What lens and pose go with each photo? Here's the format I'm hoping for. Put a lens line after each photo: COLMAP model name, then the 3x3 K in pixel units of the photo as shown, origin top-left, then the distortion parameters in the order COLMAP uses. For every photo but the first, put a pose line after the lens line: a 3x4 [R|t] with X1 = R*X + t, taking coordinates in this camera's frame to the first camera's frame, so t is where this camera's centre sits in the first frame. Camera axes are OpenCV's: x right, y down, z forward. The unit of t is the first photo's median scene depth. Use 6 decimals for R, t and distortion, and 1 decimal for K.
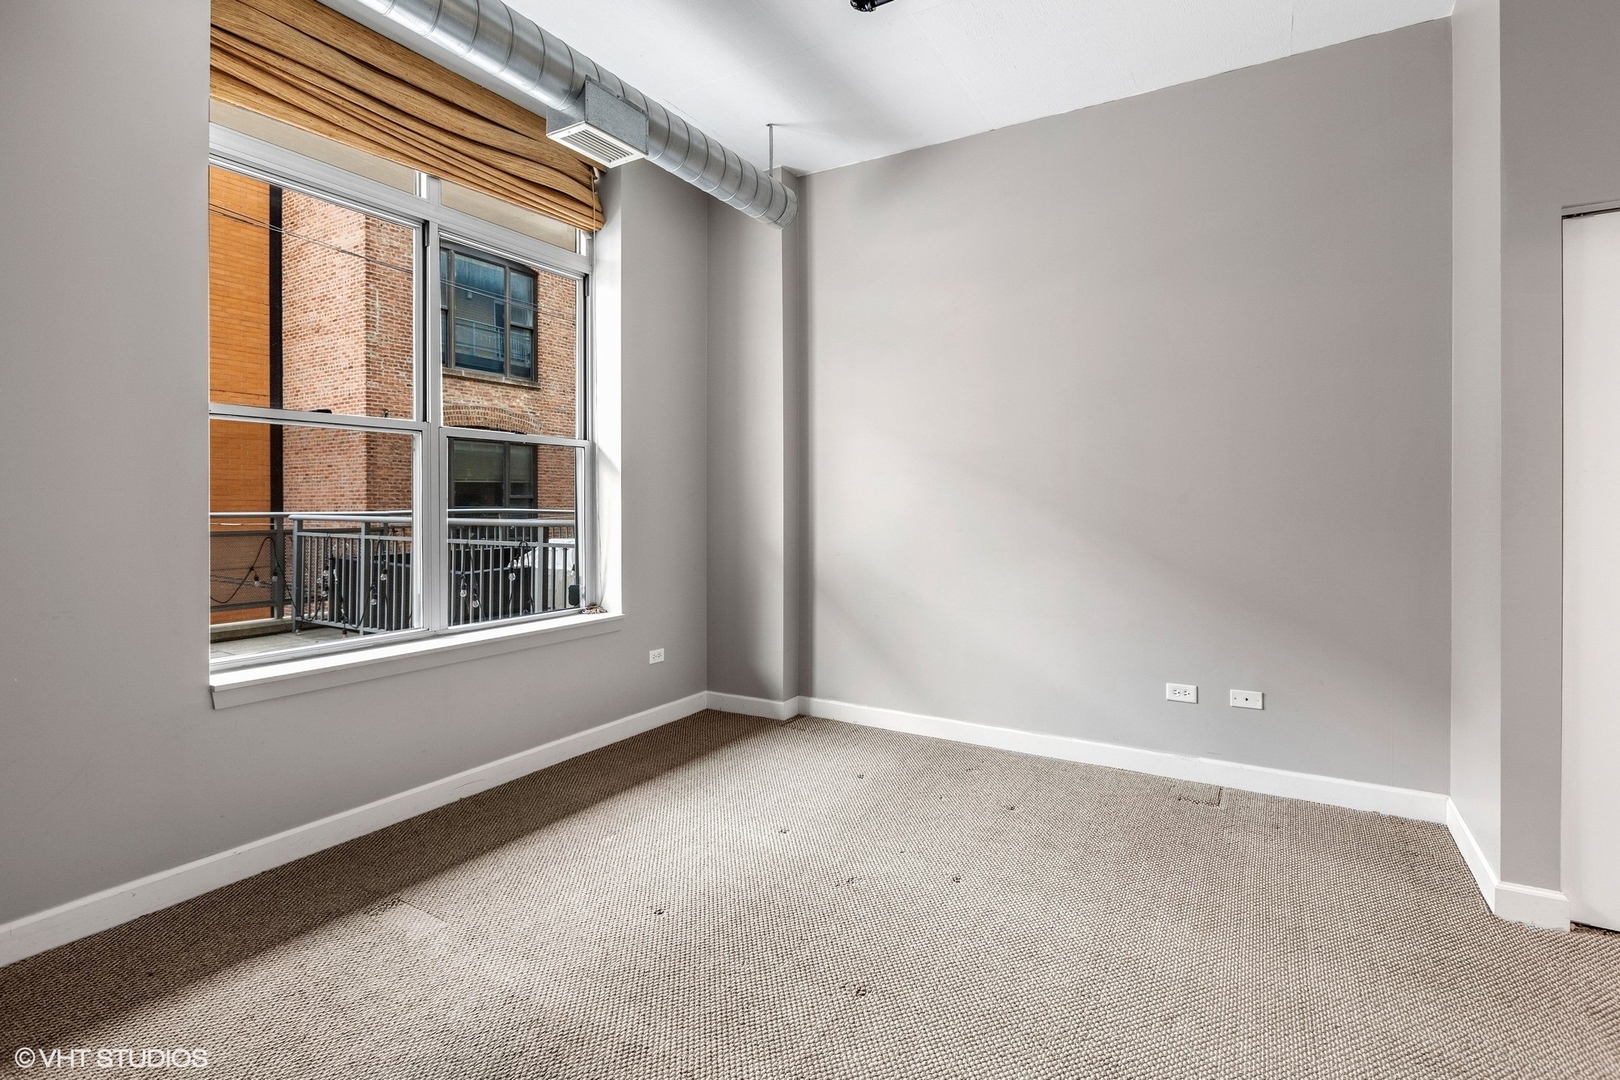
lens RADIAL K [[778.9, 0, 773.5], [0, 778.9, 500.3], [0, 0, 1]] dist [-0.000240, -0.001980]
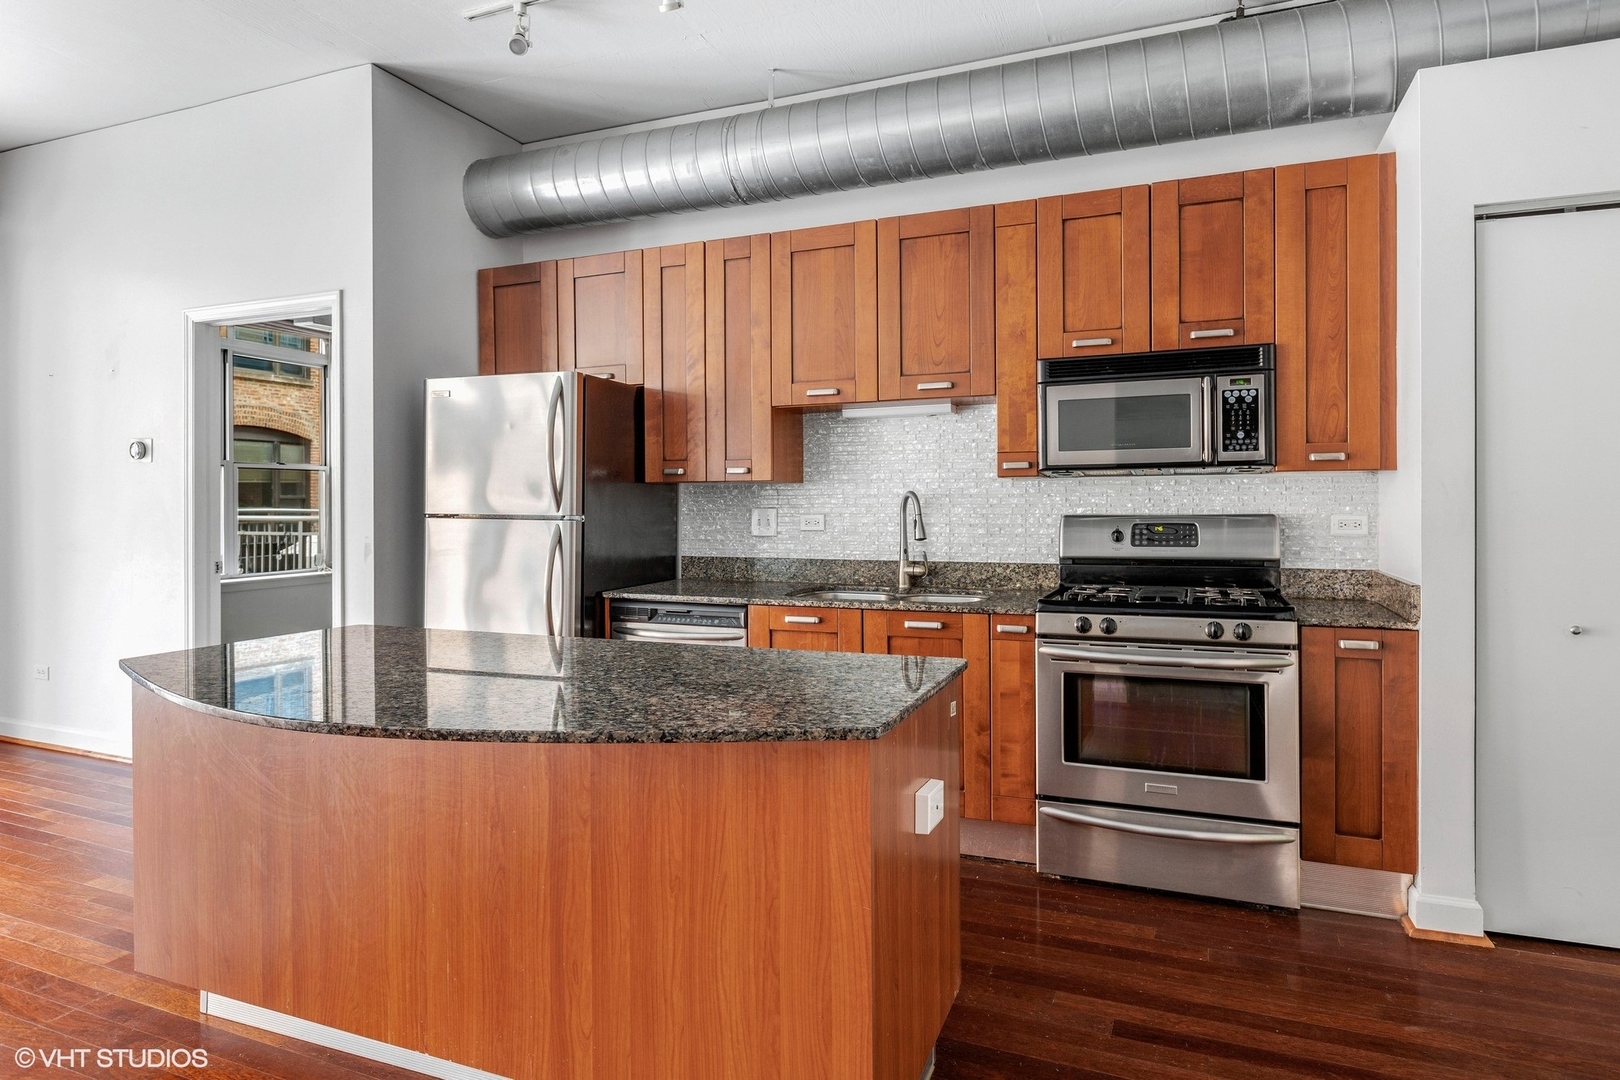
lens RADIAL K [[952.2, 0, 770.4], [0, 952.2, 501.7], [0, 0, 1]] dist [0.017138, 0.000823]
pose [[0.989467, 0.000003, 0.144756, 0.110457], [-0.000350, 0.999997, 0.002370, -0.001943], [-0.144755, -0.002396, 0.989465, -0.315944]]
